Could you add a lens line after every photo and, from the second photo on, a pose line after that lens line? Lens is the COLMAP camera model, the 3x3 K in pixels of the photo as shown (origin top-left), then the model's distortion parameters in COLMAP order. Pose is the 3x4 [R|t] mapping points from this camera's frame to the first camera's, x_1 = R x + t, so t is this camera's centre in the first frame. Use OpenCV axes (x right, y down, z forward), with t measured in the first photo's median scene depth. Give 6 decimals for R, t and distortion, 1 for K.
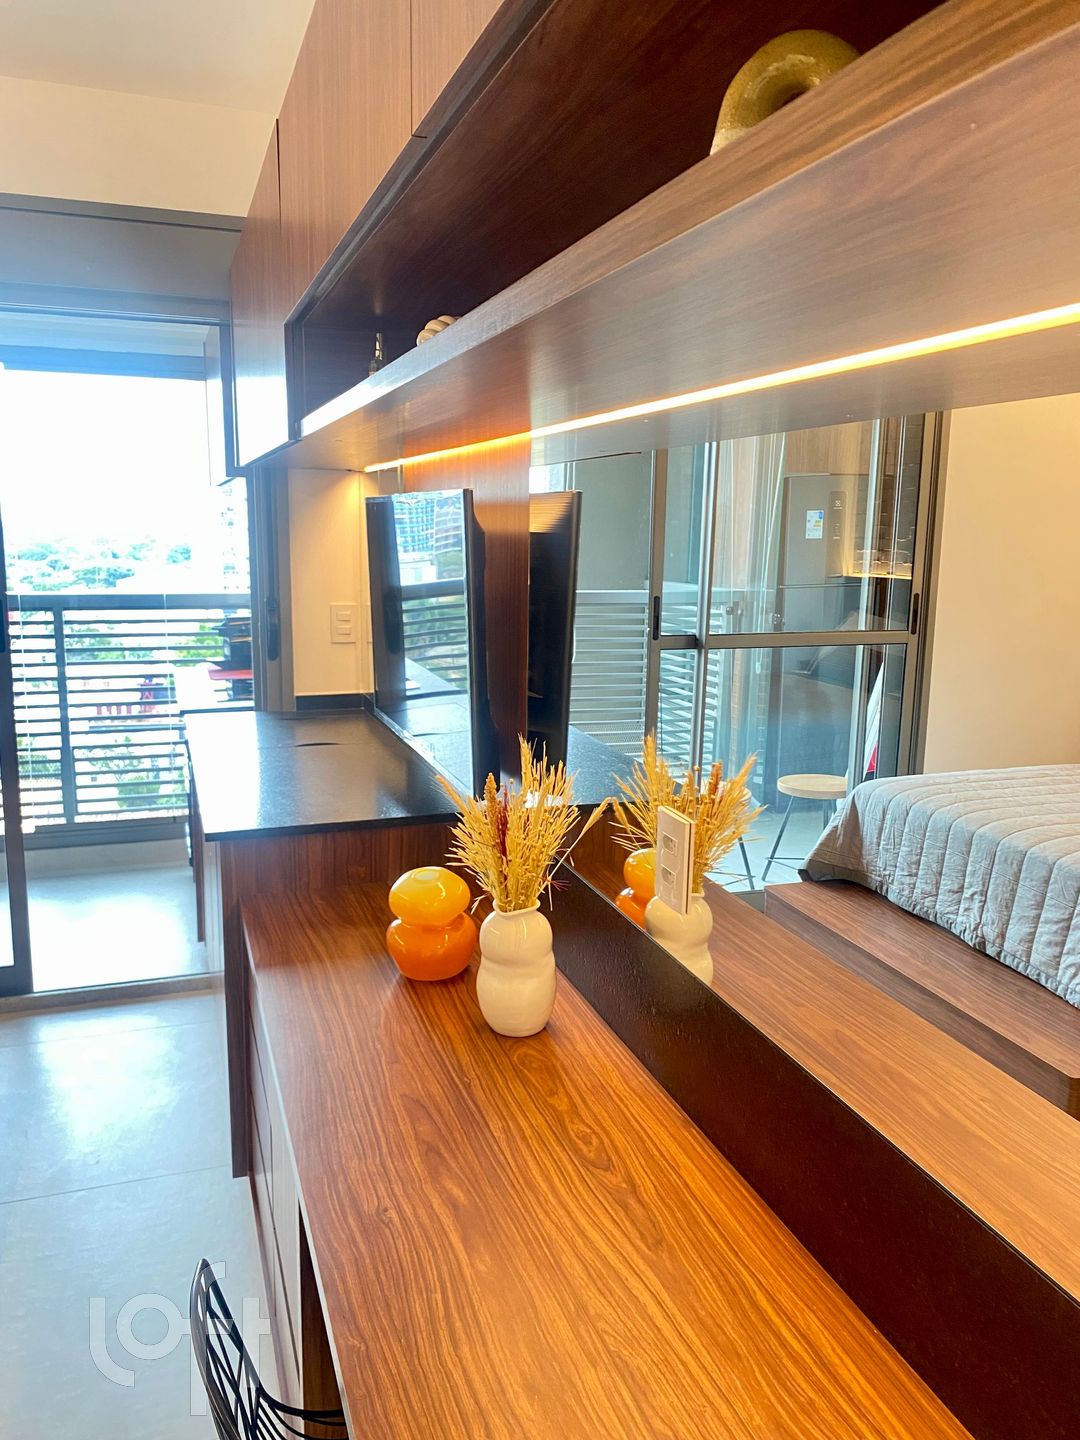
lens RADIAL K [[1117.6, 0, 539.9], [0, 1117.6, 722.0], [0, 0, 1]] dist [0.074988, -0.121767]
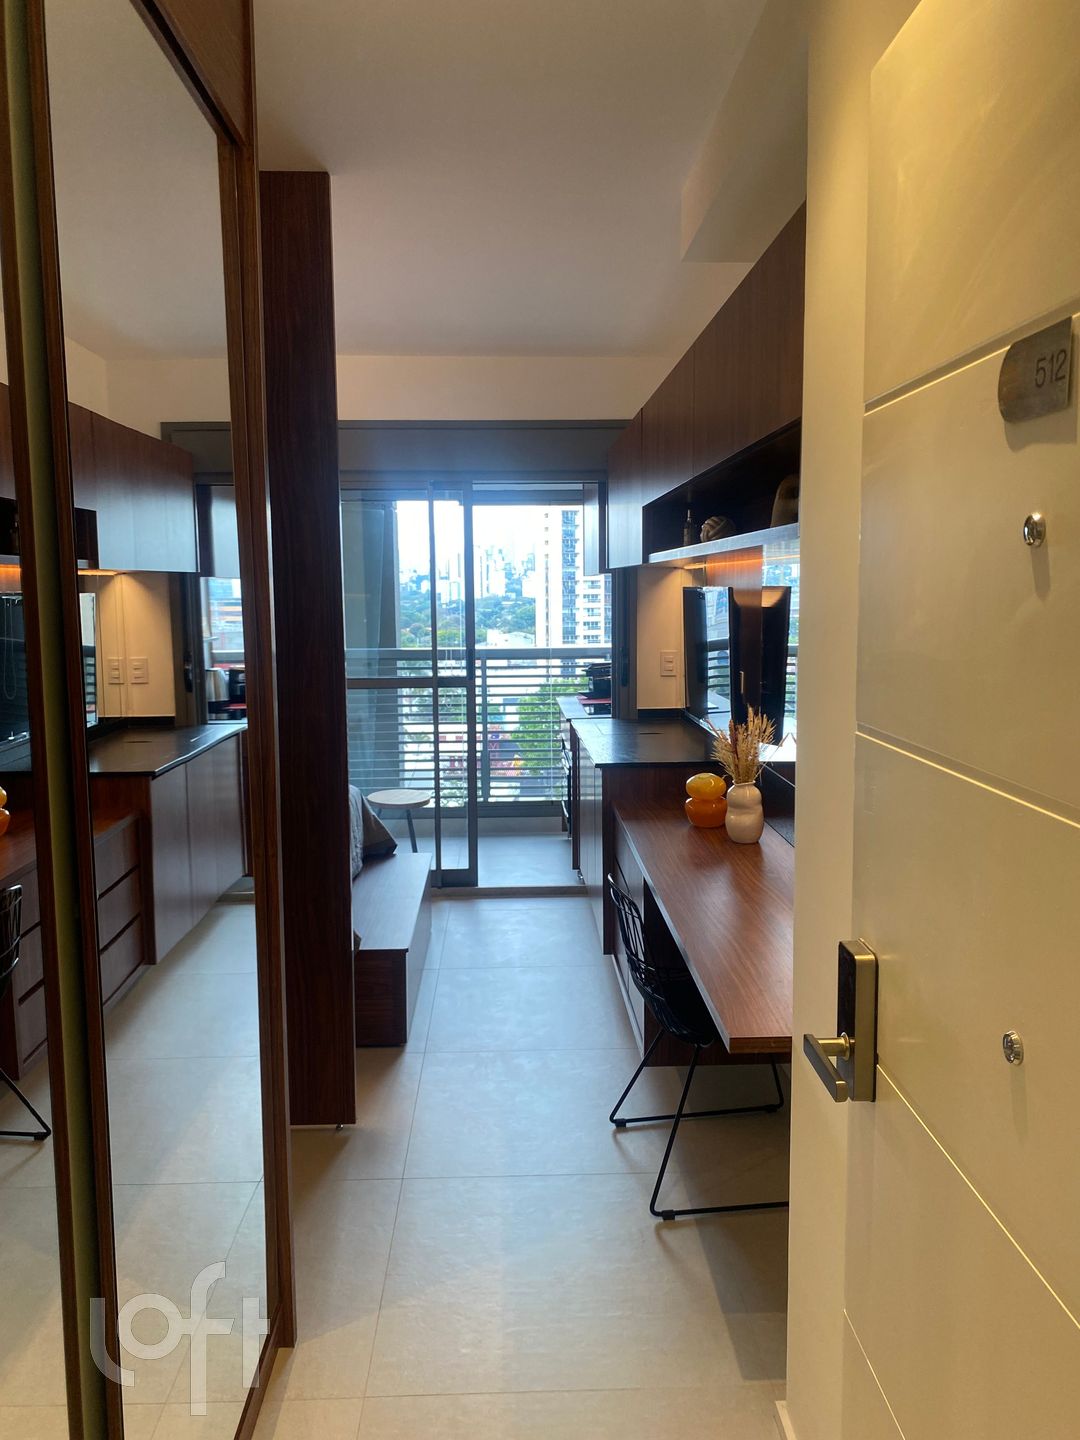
lens RADIAL K [[1107.1, 0, 539.2], [0, 1107.1, 712.7], [0, 0, 1]] dist [0.059817, -0.129216]
pose [[0.957854, 0.011953, -0.287007, 0.103666], [-0.029934, 0.997848, -0.058345, 0.081041], [0.285691, 0.064477, 0.956150, -0.566917]]
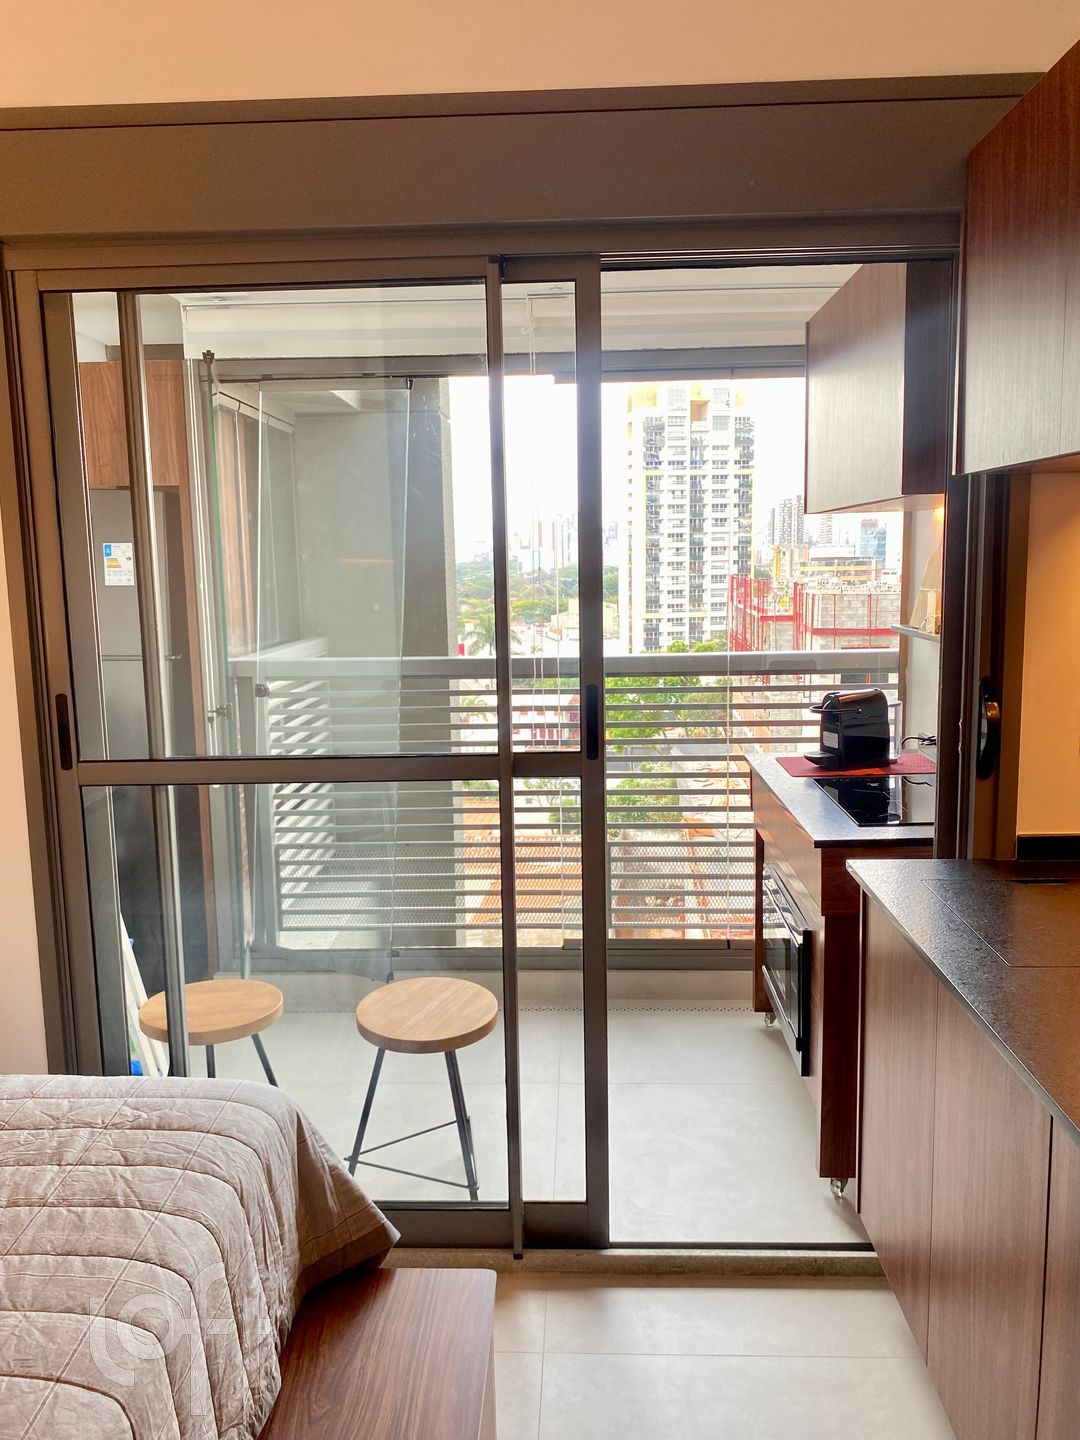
lens RADIAL K [[1107.1, 0, 539.2], [0, 1107.1, 712.7], [0, 0, 1]] dist [0.059817, -0.129216]
pose [[0.934299, 0.020036, -0.355927, -0.264391], [-0.032246, 0.999076, -0.028402, -0.070199], [0.355029, 0.038013, 0.934082, 0.348812]]
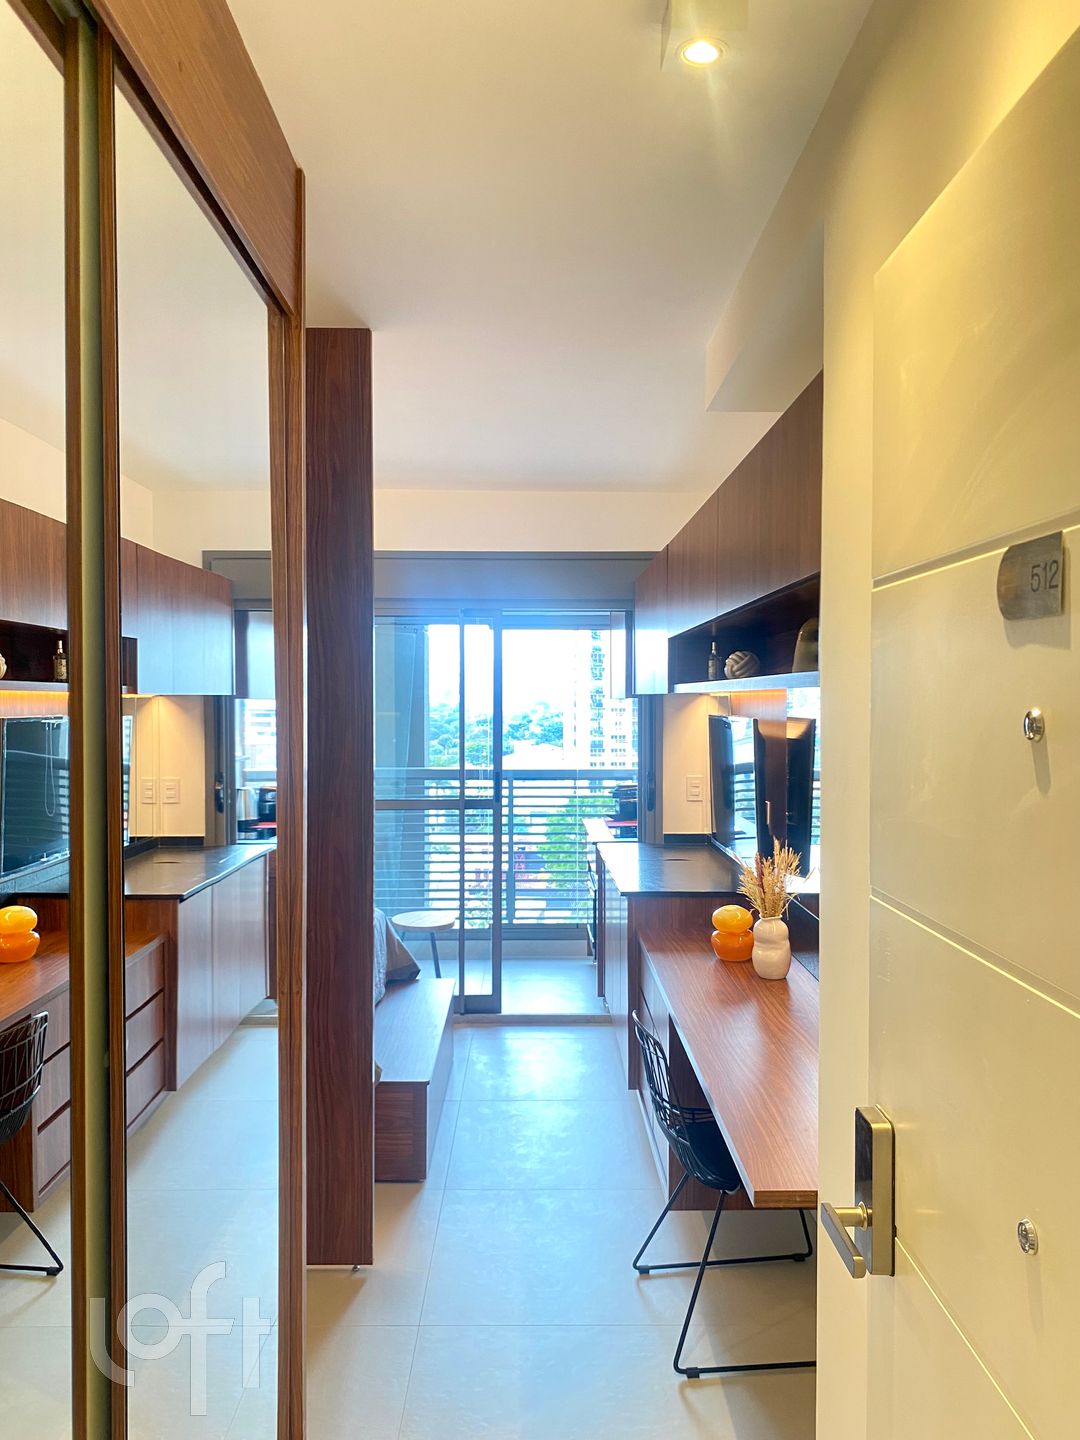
lens RADIAL K [[1107.1, 0, 539.2], [0, 1107.1, 712.7], [0, 0, 1]] dist [0.059817, -0.129216]
pose [[0.950399, -0.007320, -0.310946, 0.108594], [-0.044104, 0.986450, -0.158025, 0.066136], [0.307889, 0.163901, 0.937198, -0.580542]]
